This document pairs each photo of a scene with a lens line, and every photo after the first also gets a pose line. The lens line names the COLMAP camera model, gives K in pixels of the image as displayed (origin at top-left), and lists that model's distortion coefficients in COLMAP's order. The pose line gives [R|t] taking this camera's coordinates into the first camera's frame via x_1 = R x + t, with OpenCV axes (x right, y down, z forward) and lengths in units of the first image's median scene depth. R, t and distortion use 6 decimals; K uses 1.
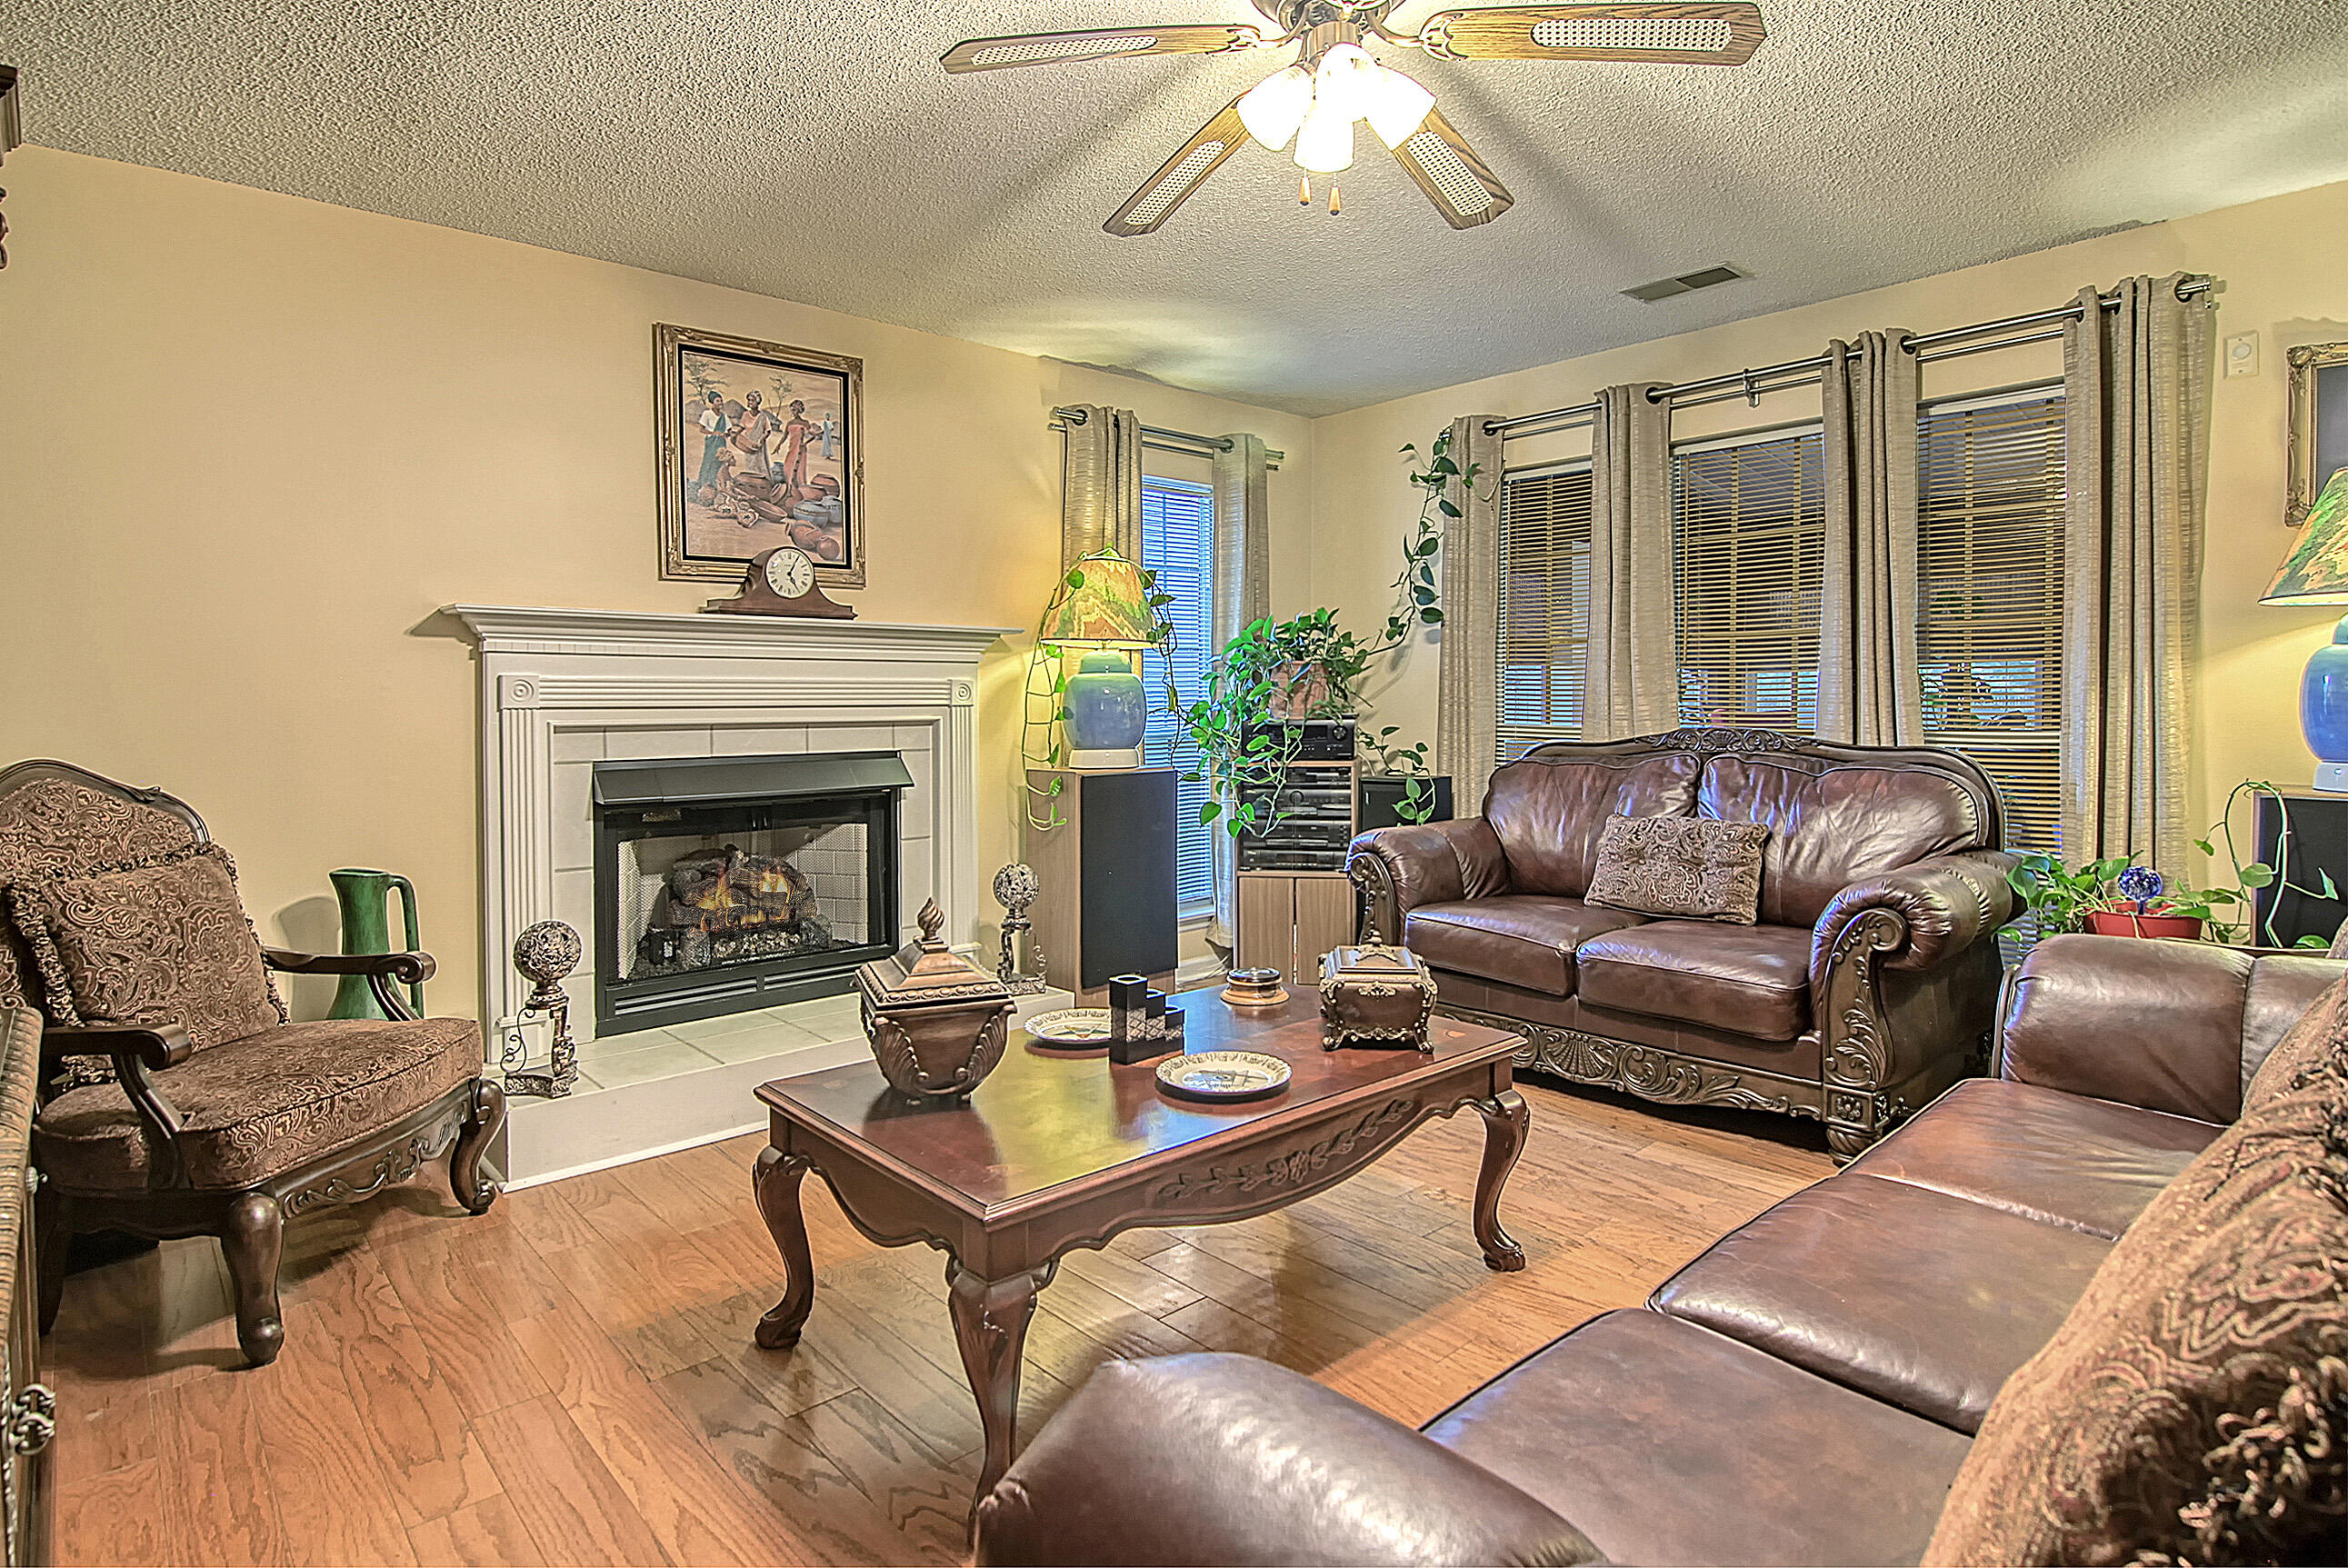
lens RADIAL K [[1226.4, 0, 1176.2], [0, 1226.4, 716.1], [0, 0, 1]] dist [-0.000685, -0.000231]
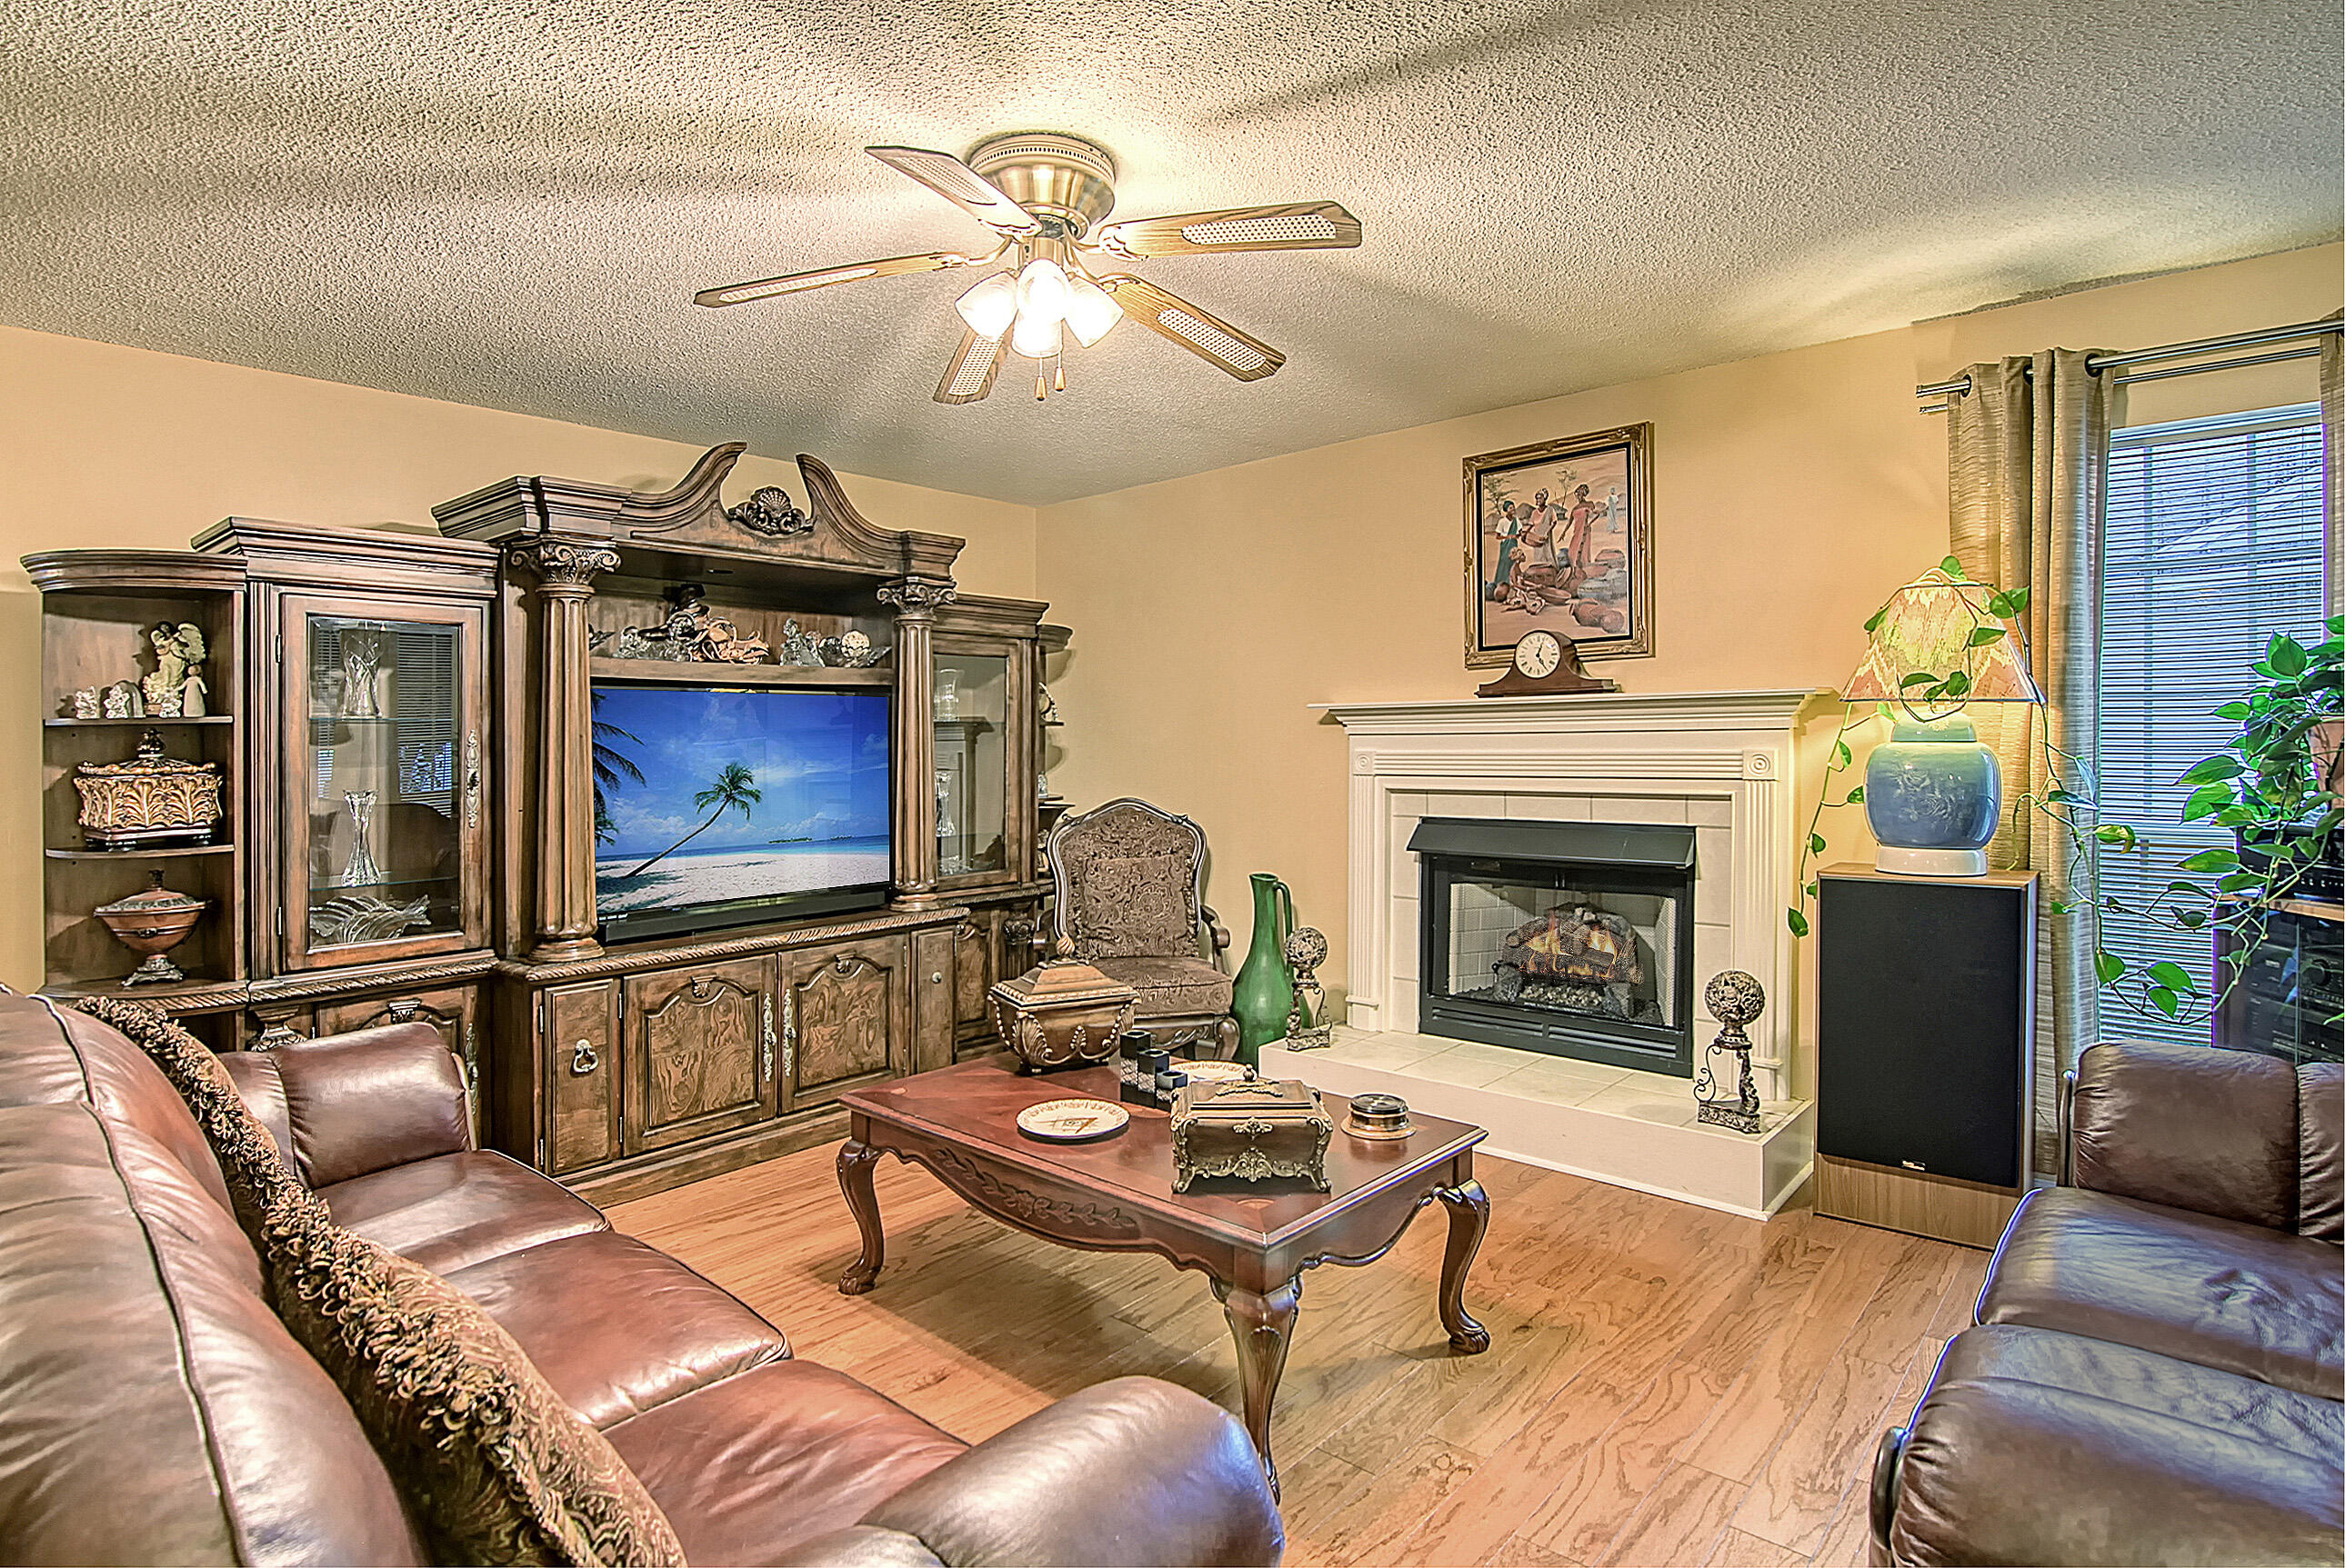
lens RADIAL K [[1214.6, 0, 1171.3], [0, 1214.6, 754.4], [0, 0, 1]] dist [0.001093, -0.011387]
pose [[0.119094, 0.002073, -0.992881, 0.684185], [-0.013695, 0.999906, 0.000445, -0.023179], [0.992789, 0.013544, 0.119111, 0.535462]]
